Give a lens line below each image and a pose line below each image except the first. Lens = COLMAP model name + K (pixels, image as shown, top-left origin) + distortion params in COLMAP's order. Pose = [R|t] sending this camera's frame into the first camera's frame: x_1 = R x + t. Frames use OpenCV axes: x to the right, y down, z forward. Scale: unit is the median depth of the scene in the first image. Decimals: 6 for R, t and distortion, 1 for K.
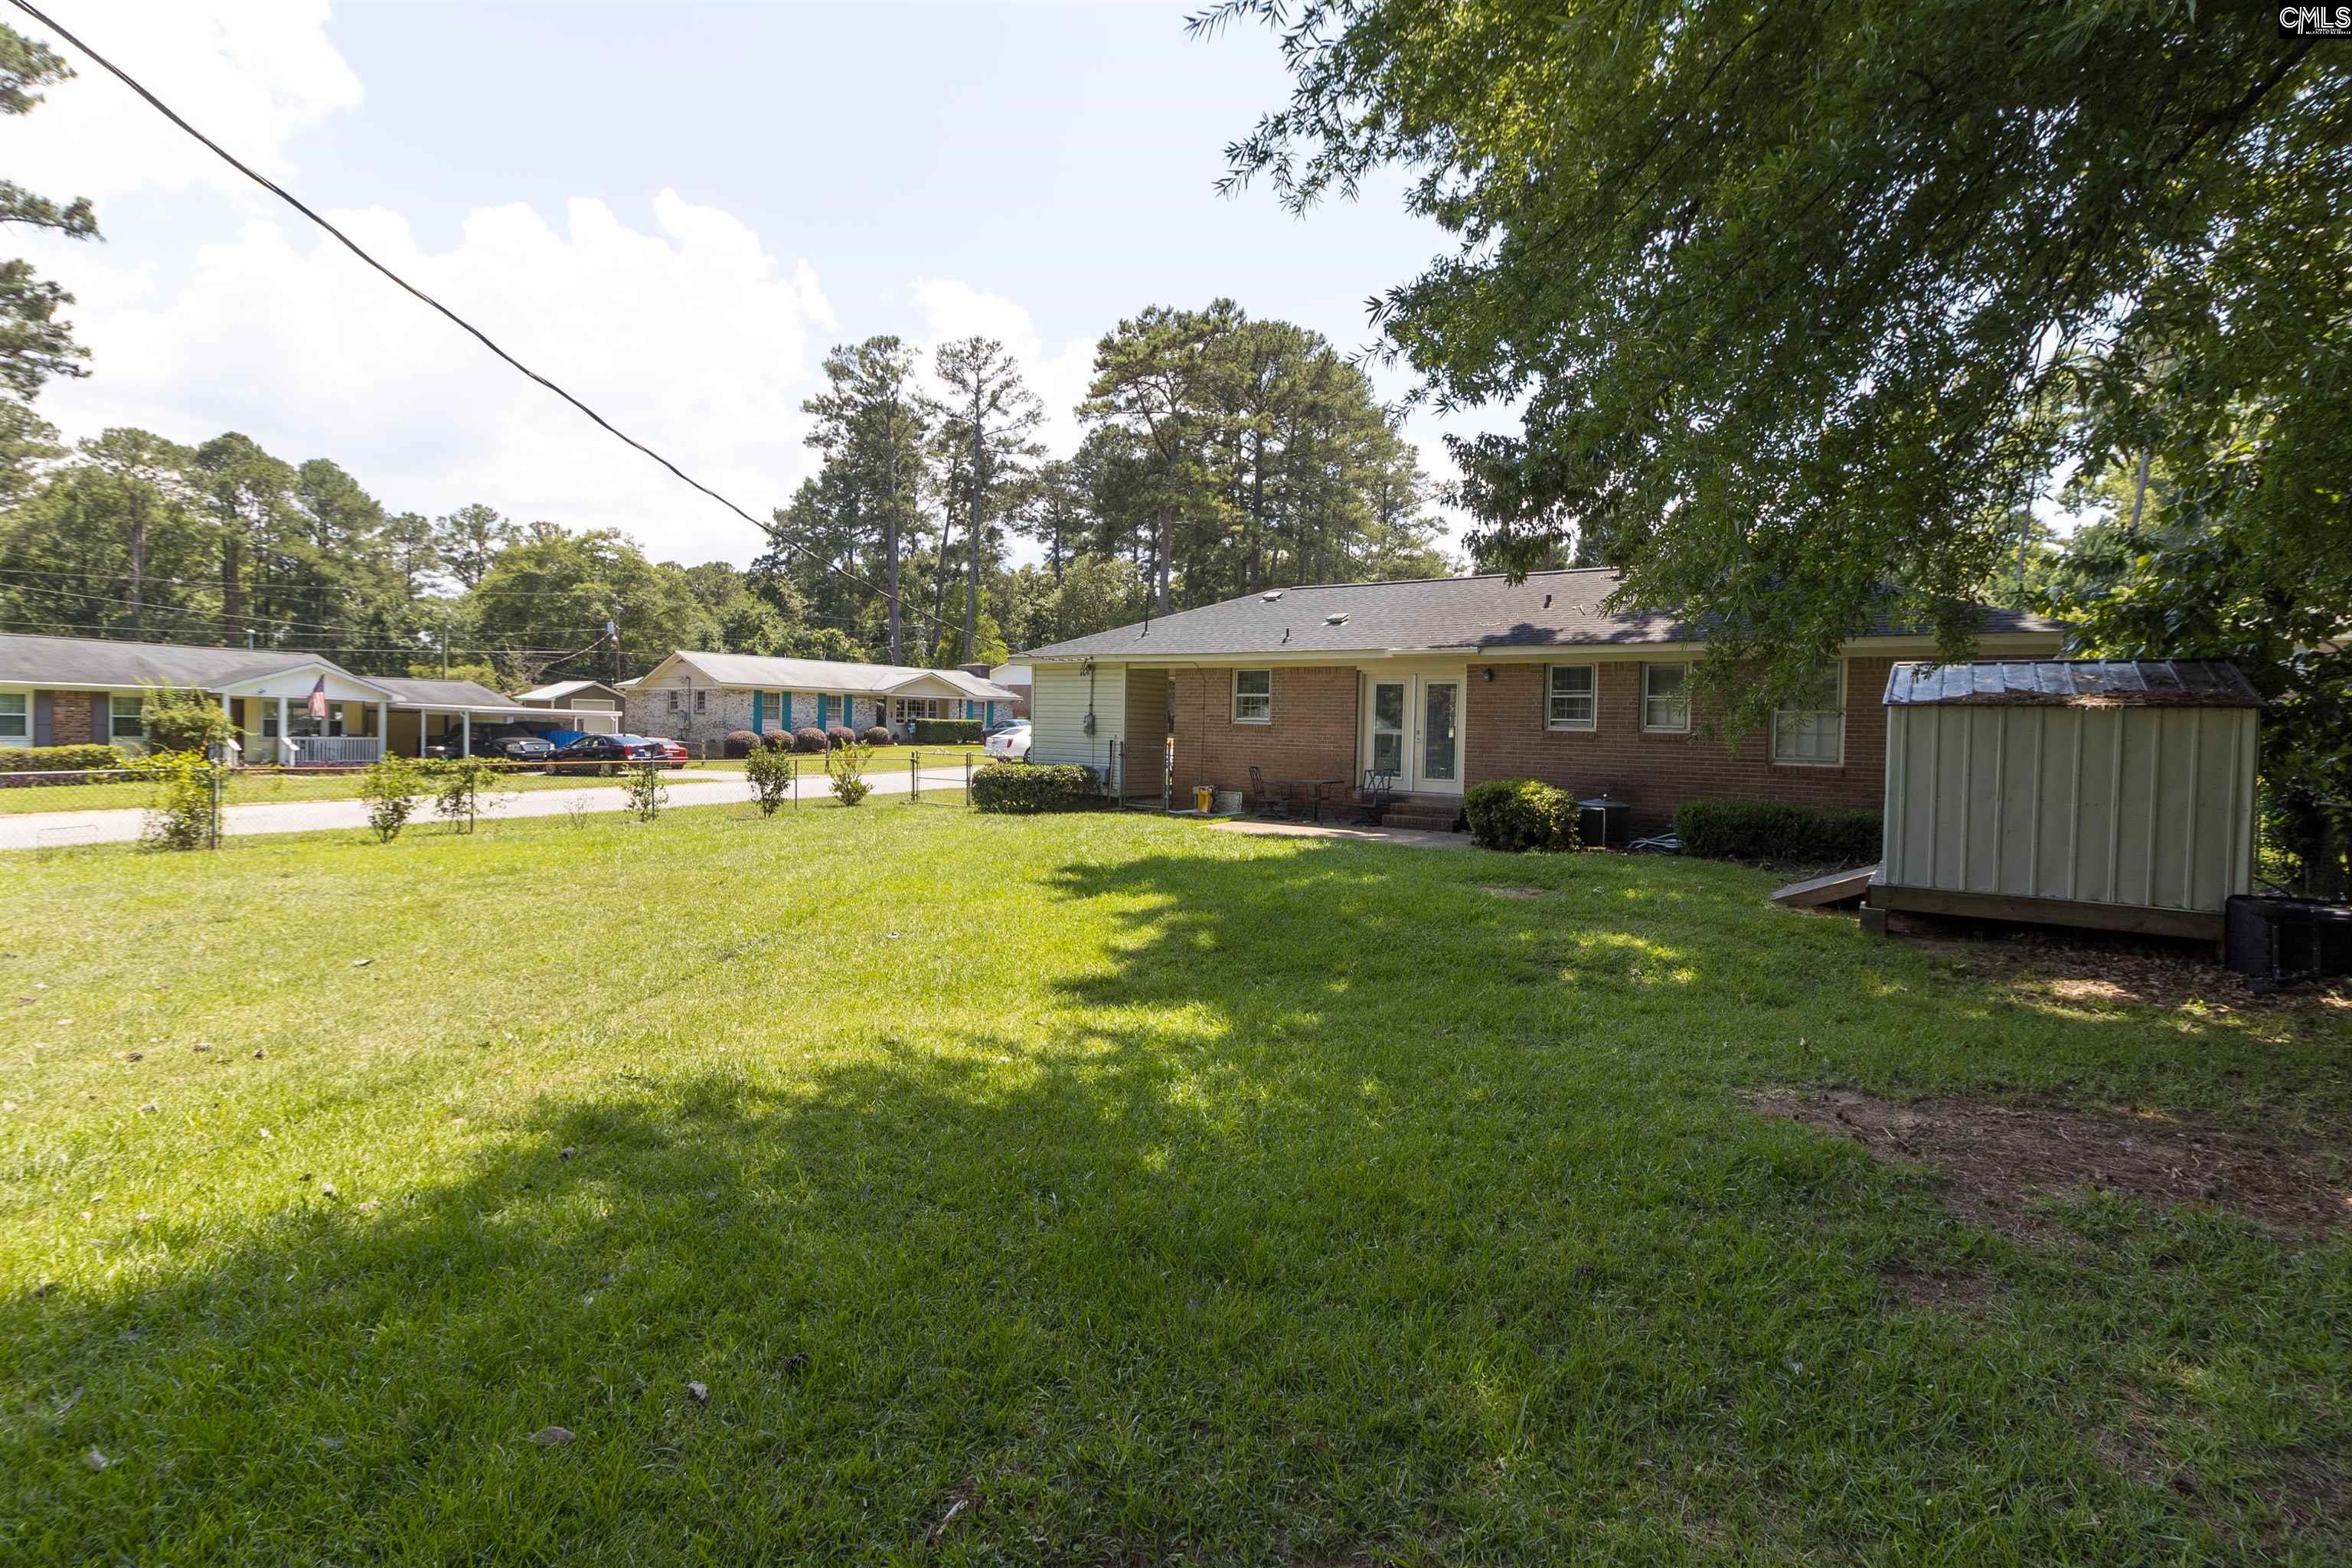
lens RADIAL K [[1062.0, 0, 1188.4], [0, 1062.0, 766.5], [0, 0, 1]] dist [0.002286, -0.001831]
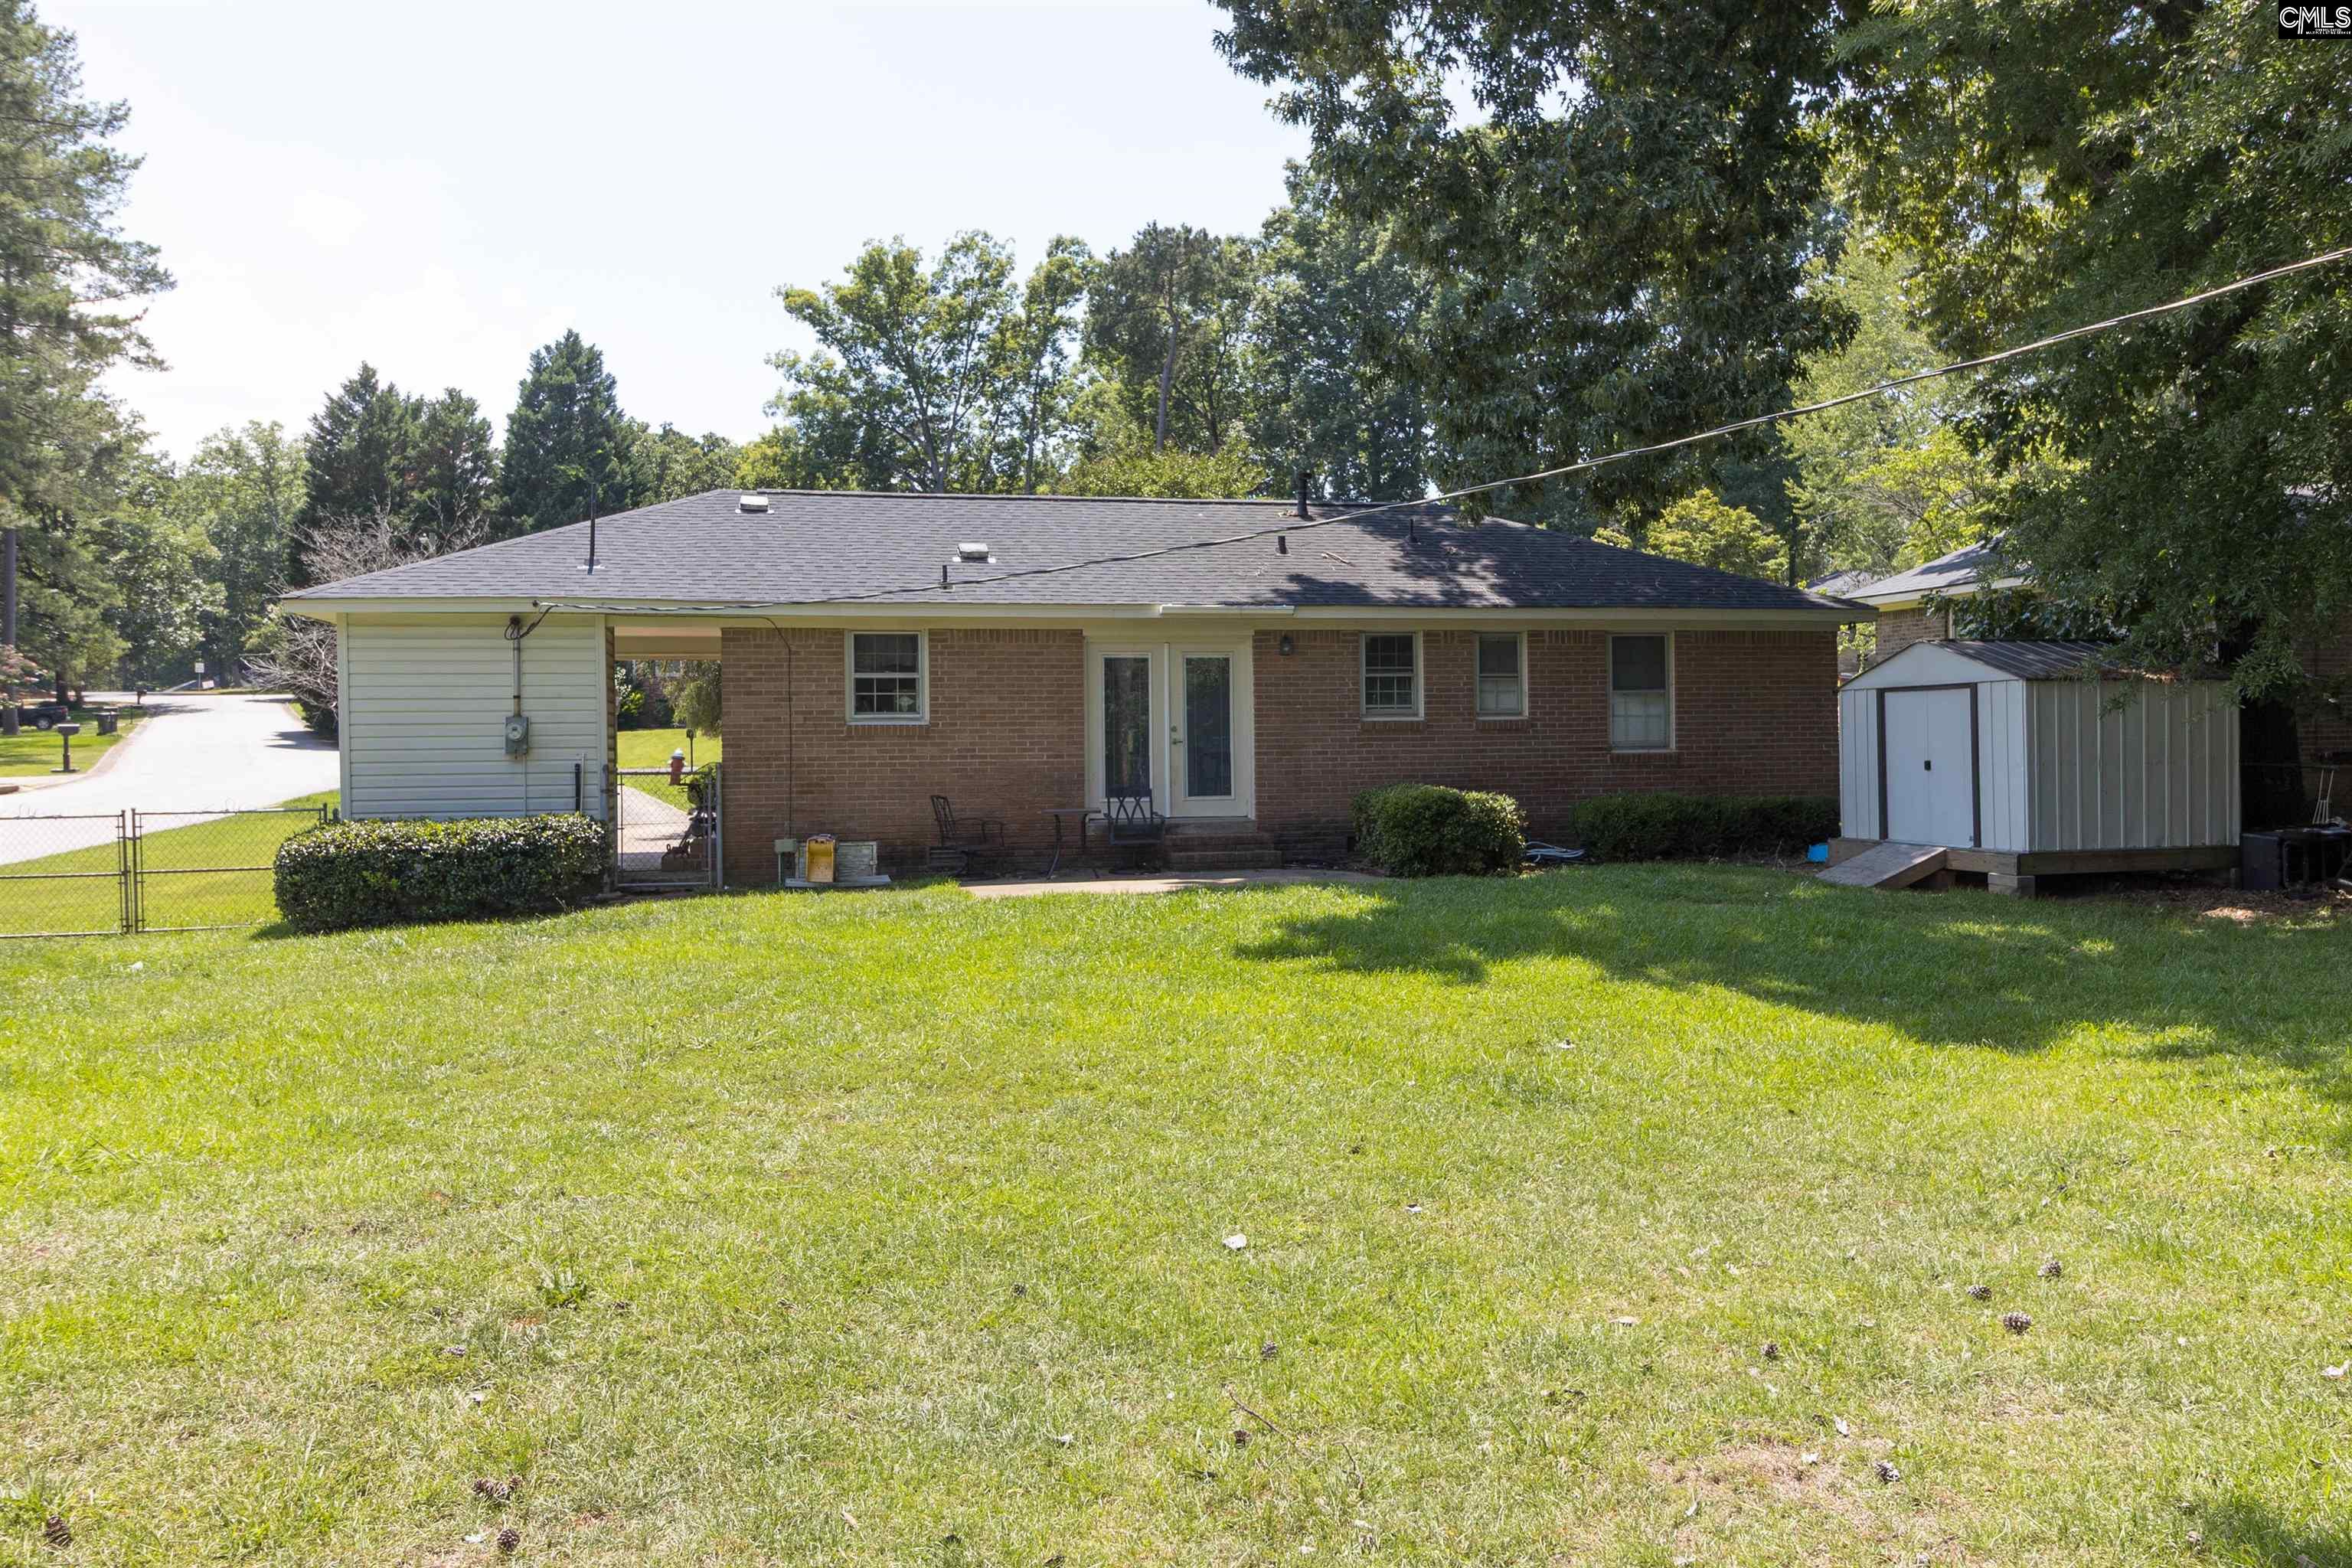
lens RADIAL K [[1930.2, 0, 1174.9], [0, 1930.2, 779.5], [0, 0, 1]] dist [0.005138, 0.001974]
pose [[0.663056, -0.043230, 0.747320, -0.167754], [0.053822, 0.998500, 0.010007, -0.003124], [-0.746632, 0.033587, 0.664389, 0.046379]]
